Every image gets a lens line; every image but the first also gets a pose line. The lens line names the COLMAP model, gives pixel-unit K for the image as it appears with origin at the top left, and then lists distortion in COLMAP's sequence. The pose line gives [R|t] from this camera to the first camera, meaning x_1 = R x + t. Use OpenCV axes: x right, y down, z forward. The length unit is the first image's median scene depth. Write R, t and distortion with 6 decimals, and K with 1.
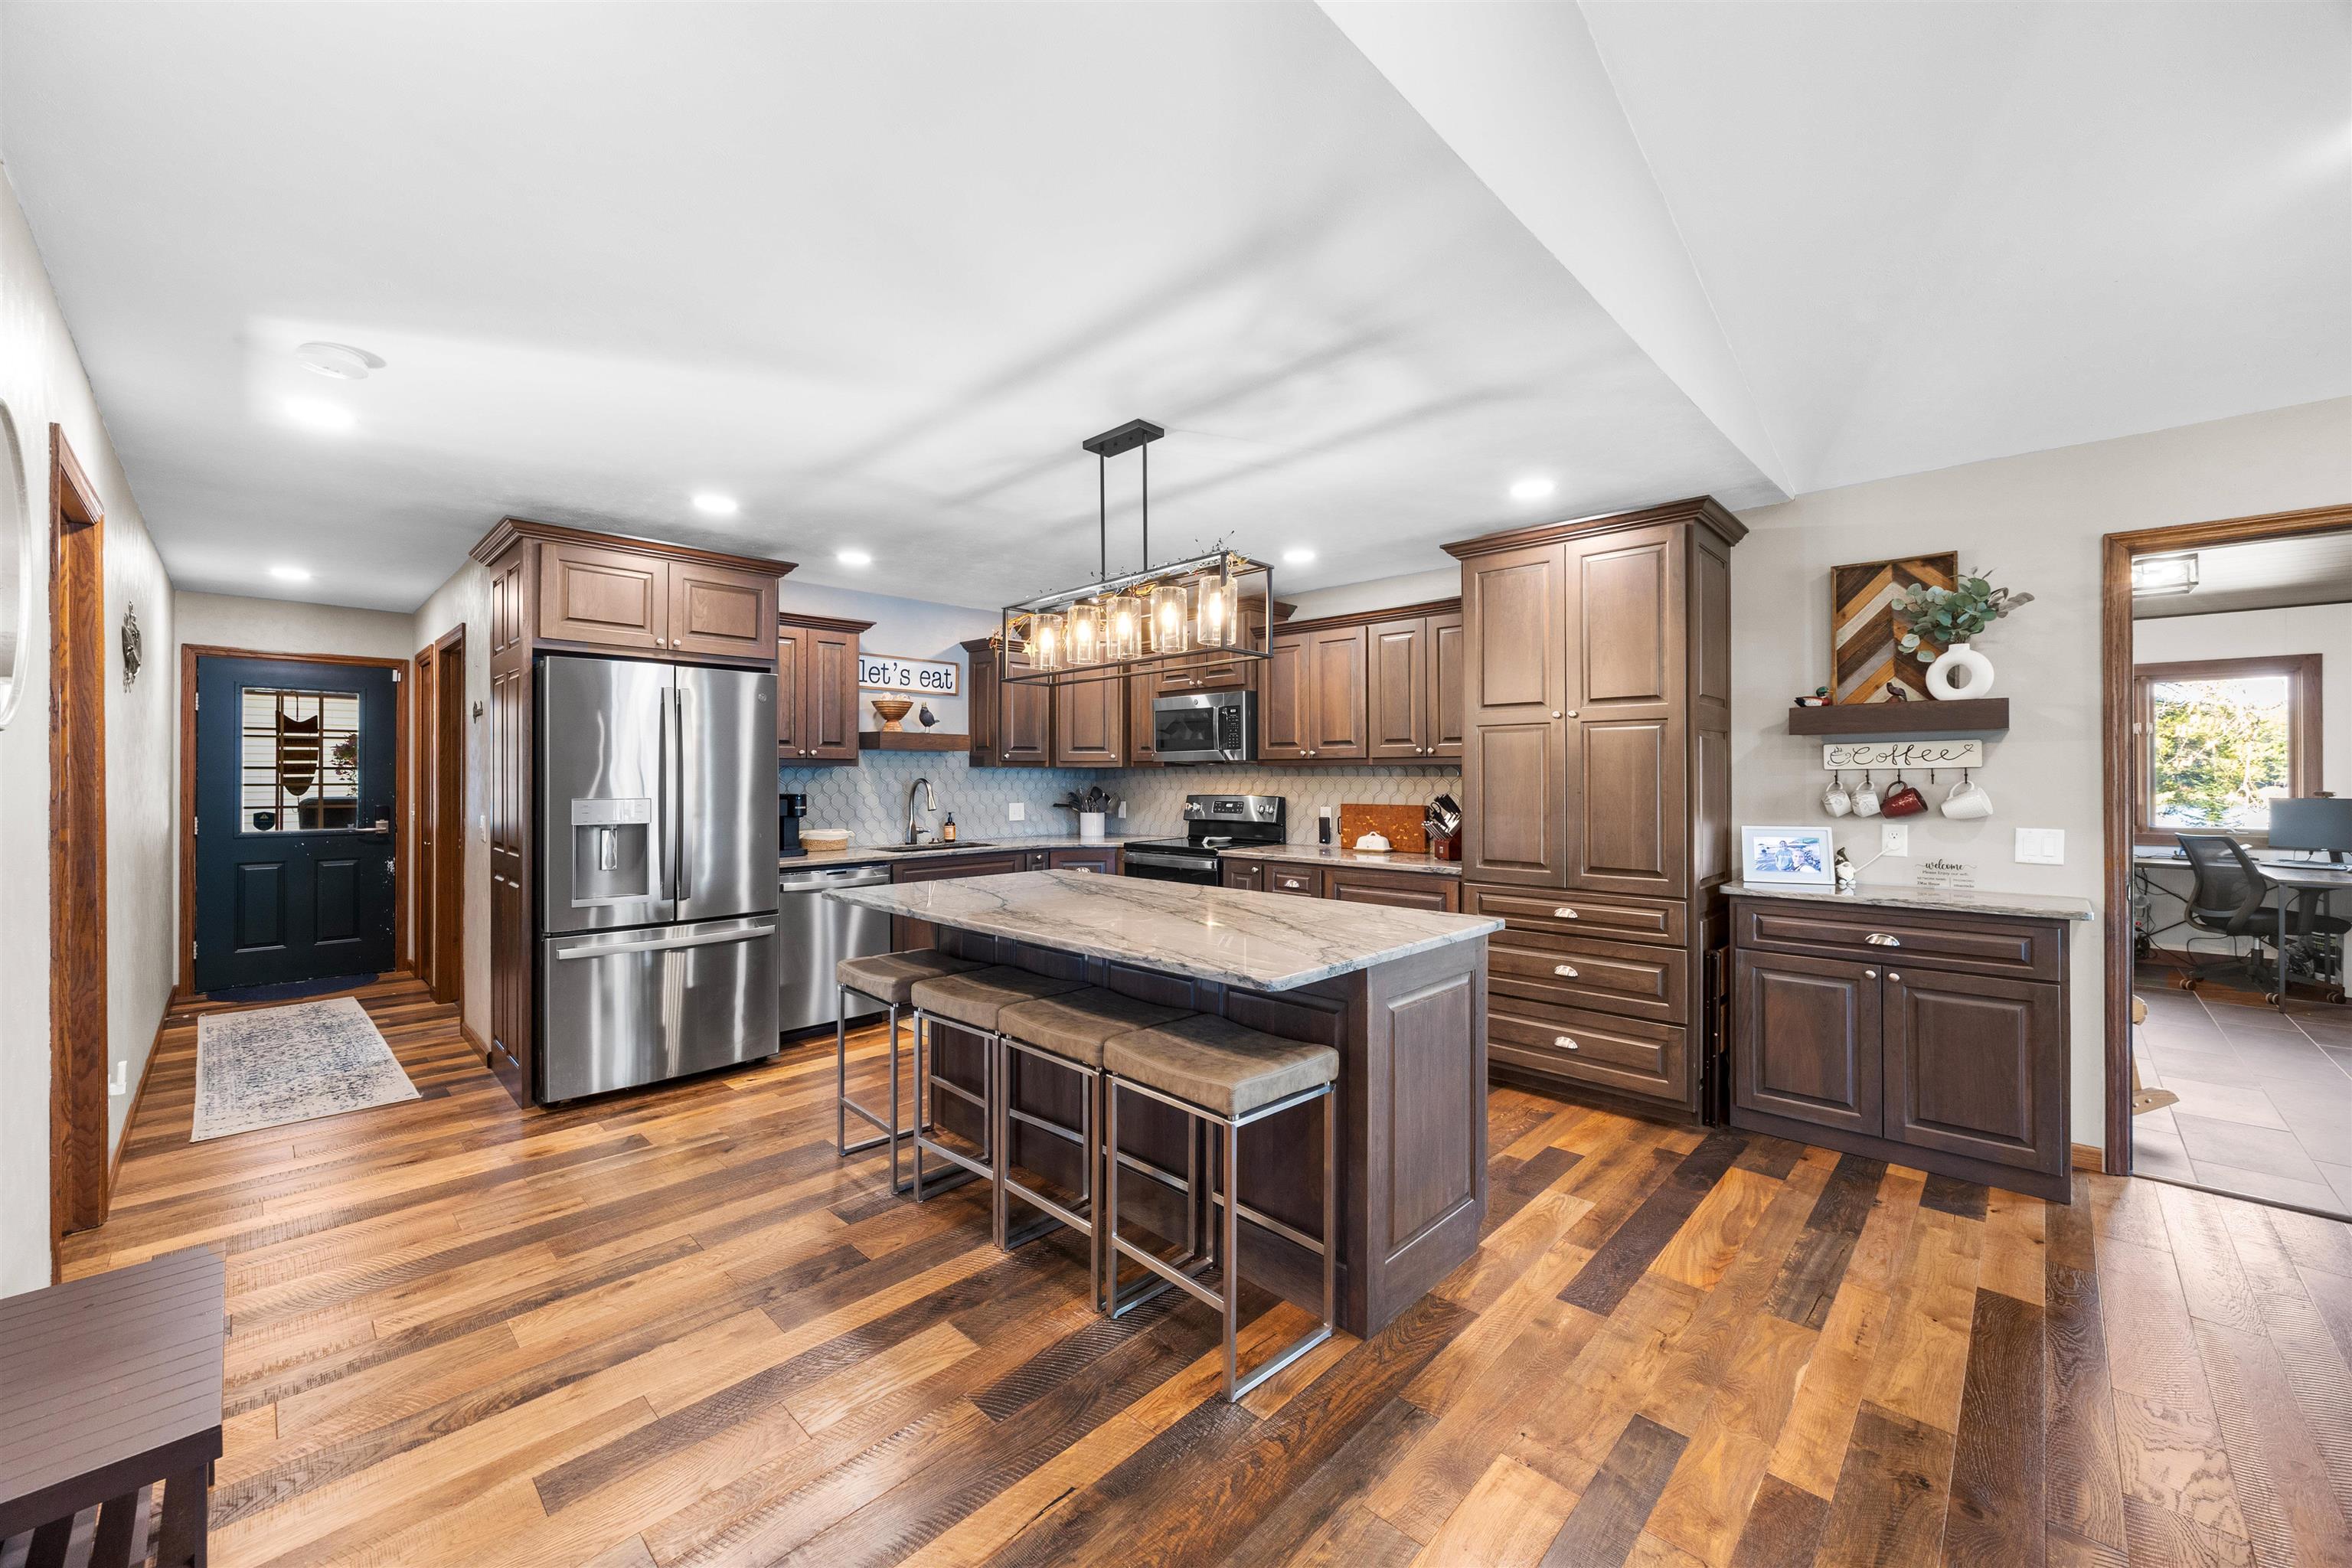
lens RADIAL K [[898.1, 0, 1195.1], [0, 898.1, 776.9], [0, 0, 1]] dist [-0.000383, 0.000033]
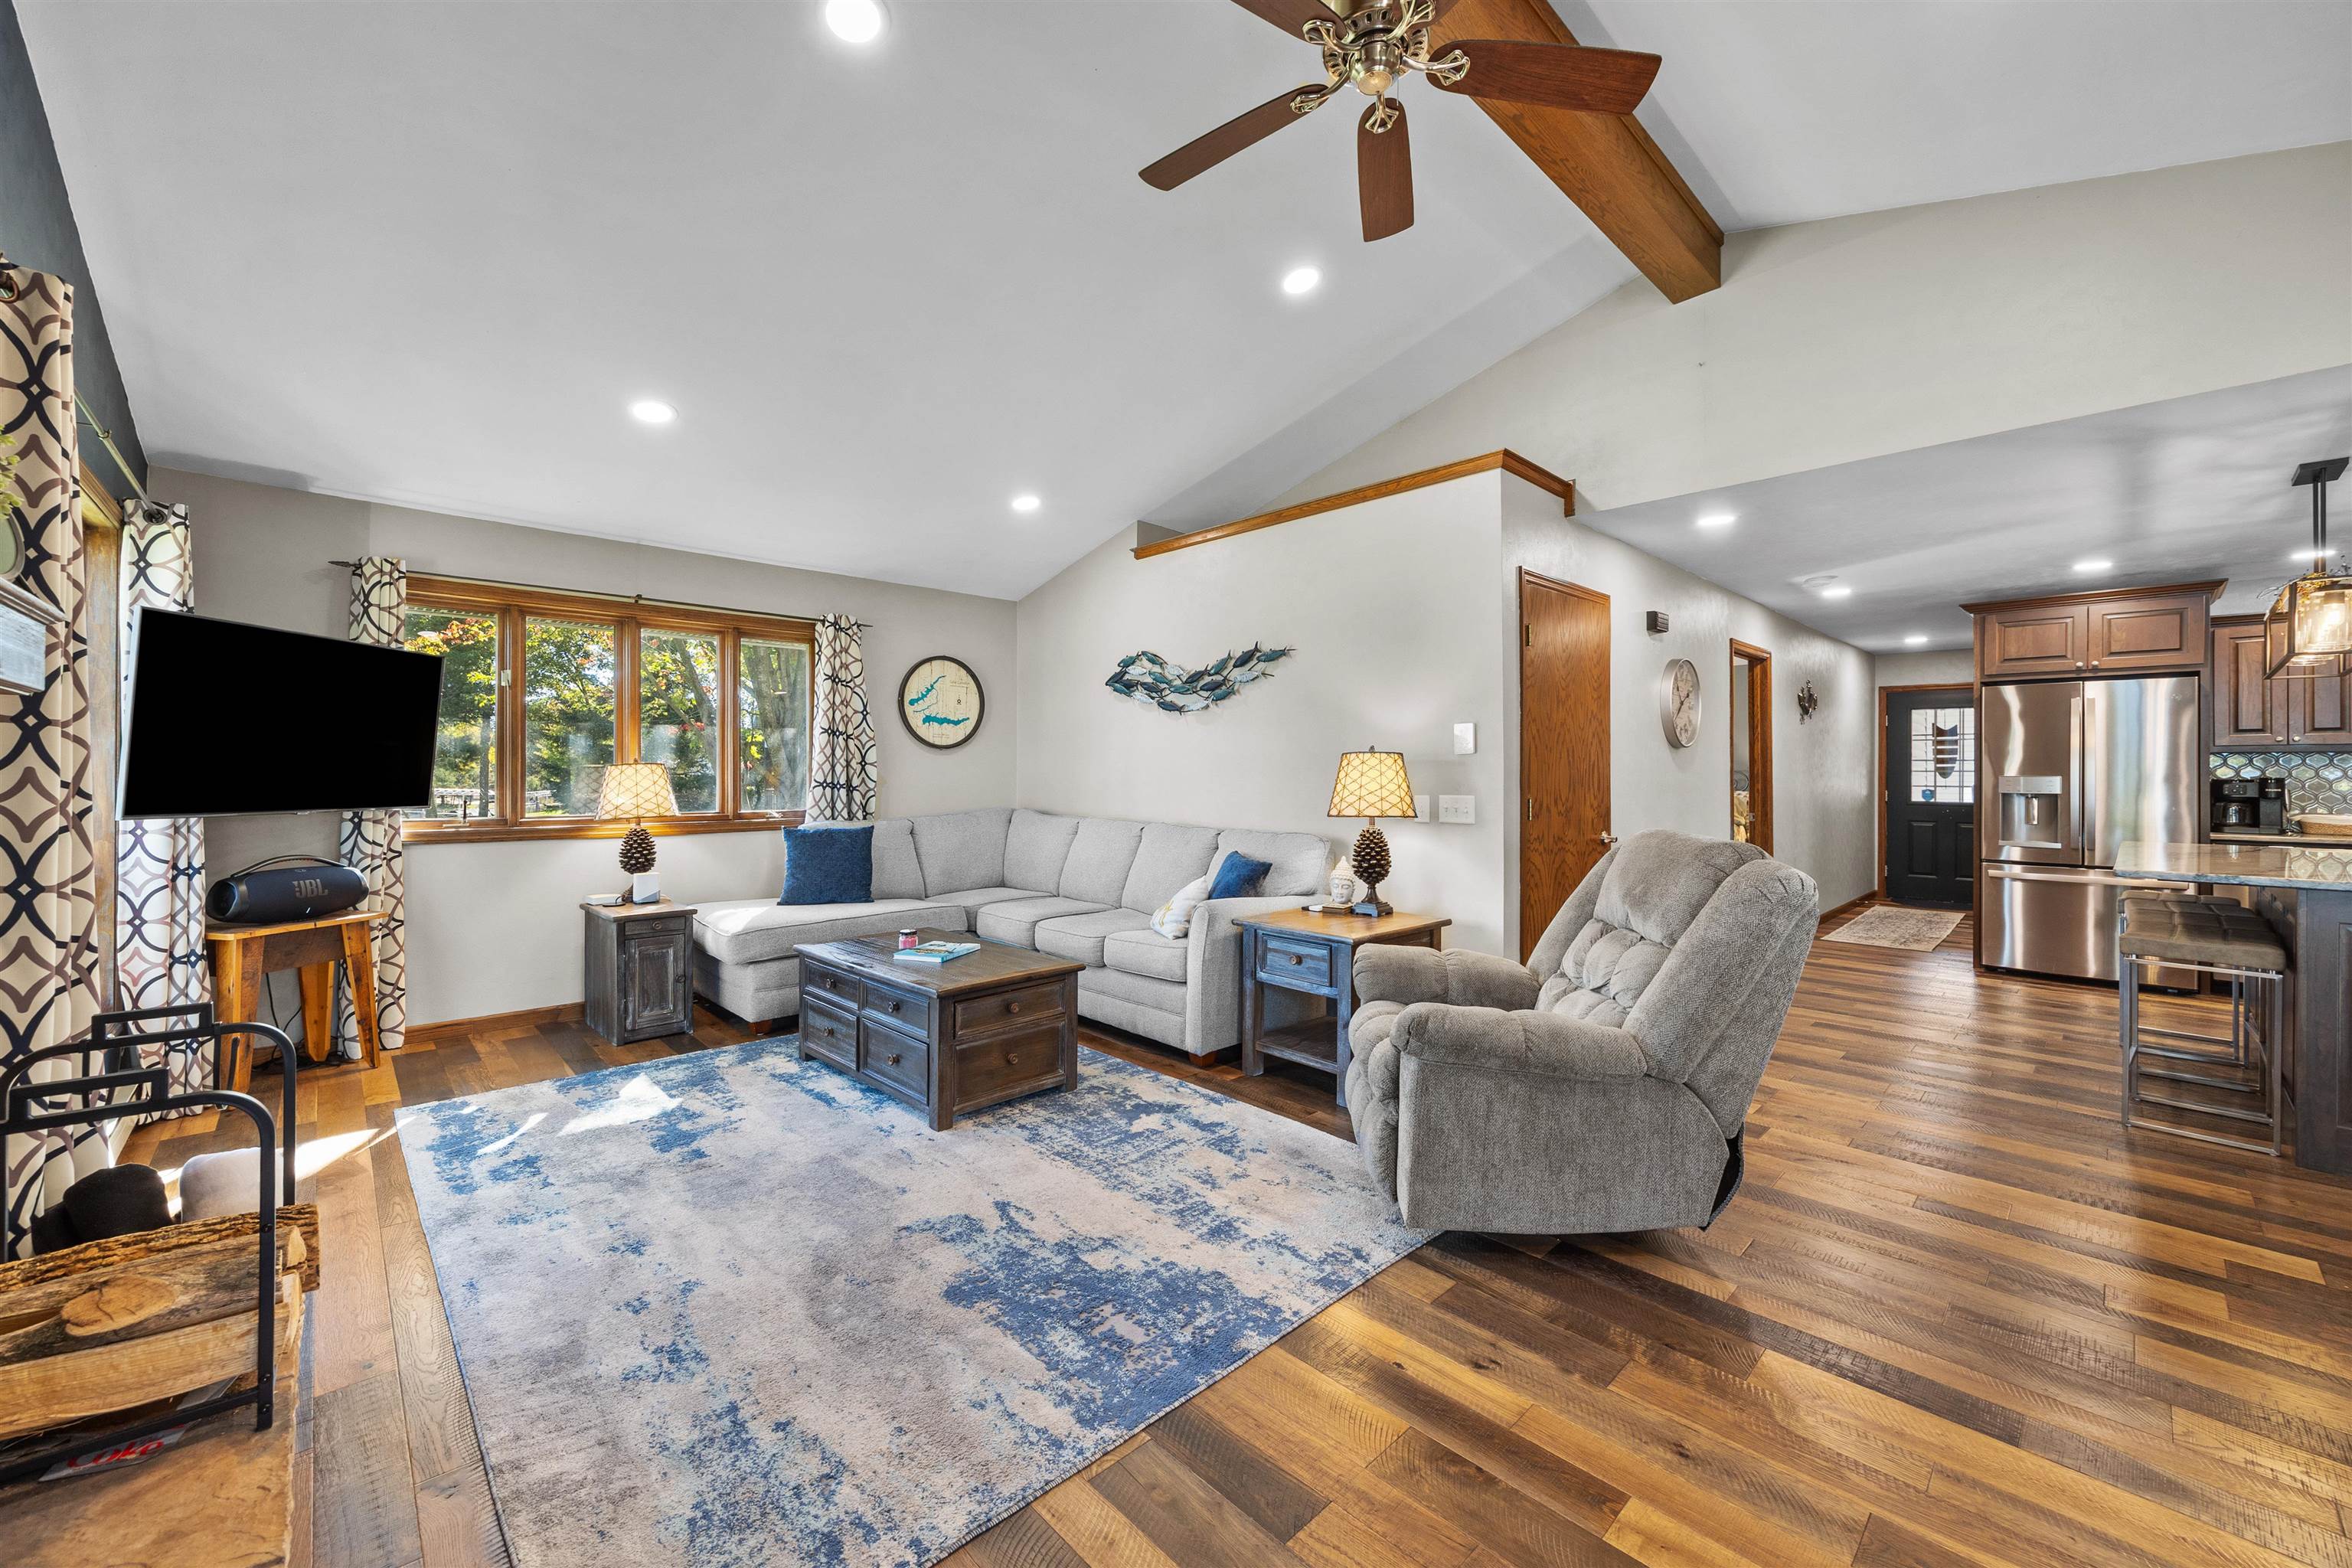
lens RADIAL K [[898.1, 0, 1195.1], [0, 898.1, 776.9], [0, 0, 1]] dist [-0.000383, 0.000033]
pose [[-0.033451, 0.007874, -0.999409, 0.673149], [-0.000376, 0.999969, 0.007891, 0.008311], [0.999440, 0.000640, -0.033447, -0.253878]]
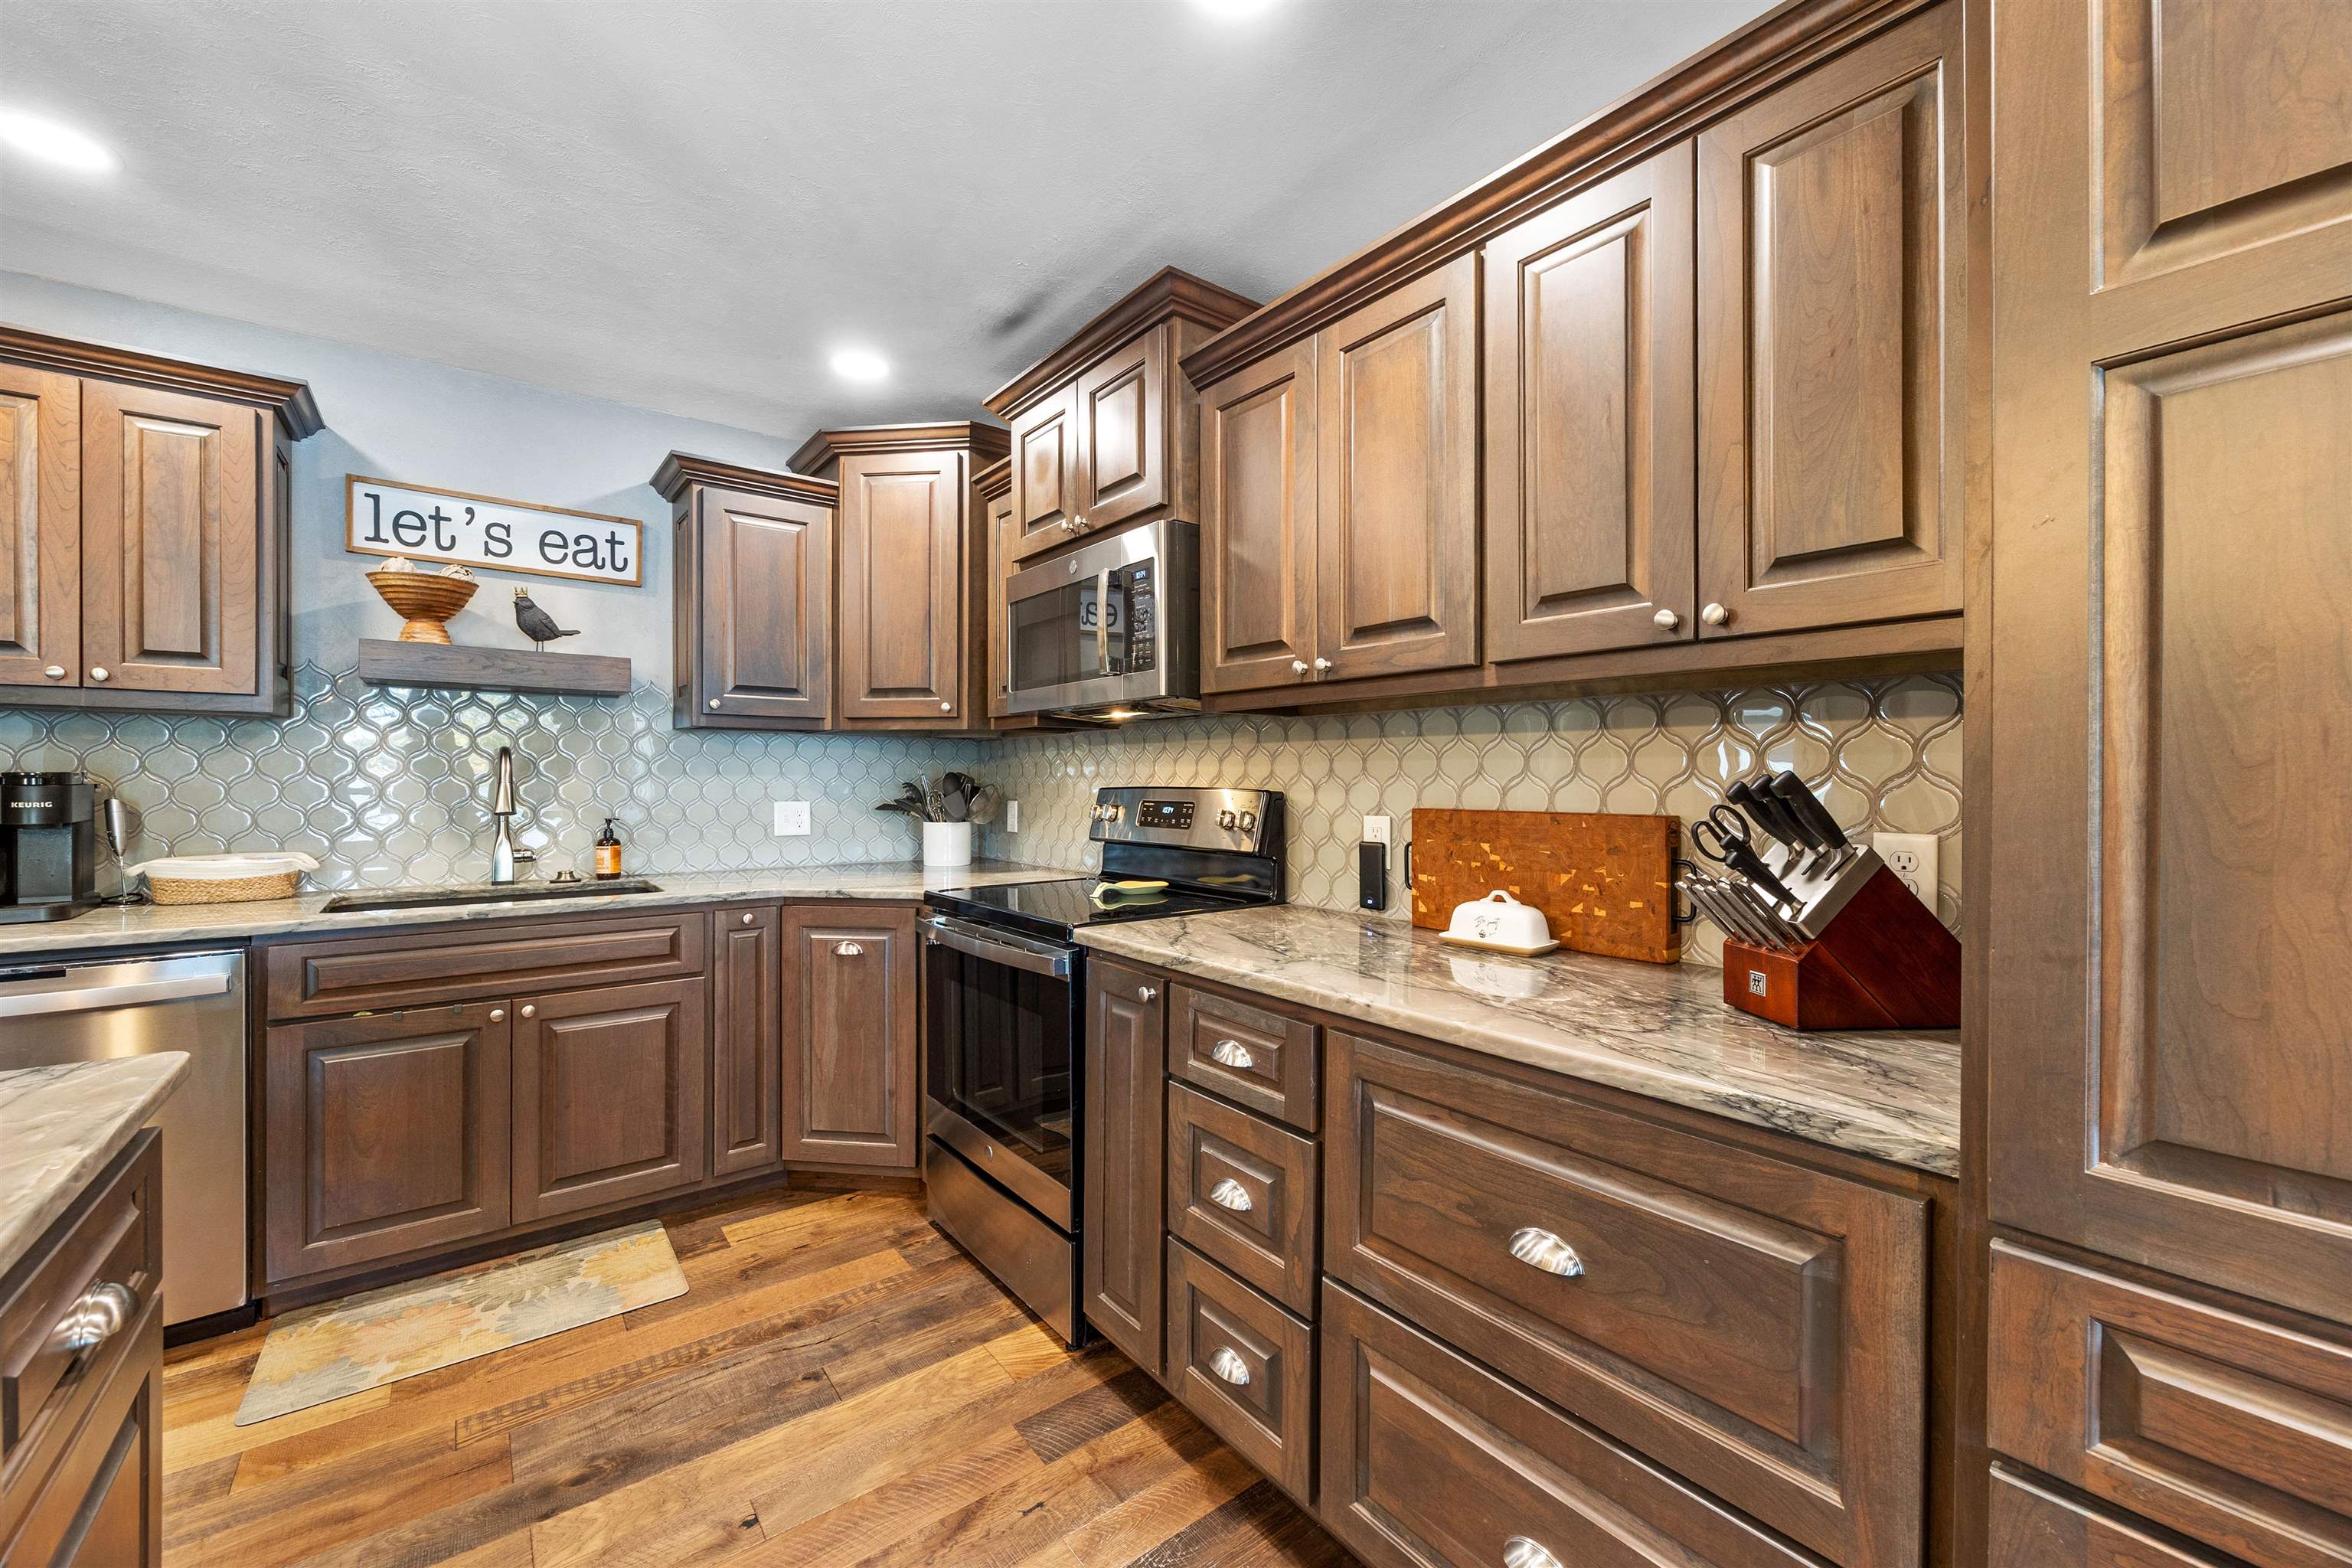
lens RADIAL K [[914.7, 0, 1176.0], [0, 914.7, 784.0], [0, 0, 1]] dist [-0.000509, 0.000270]
pose [[0.986556, 0.004612, -0.163361, 0.120350], [-0.004076, 0.999985, 0.003616, 0.017769], [0.163375, -0.002901, 0.986560, 0.573428]]
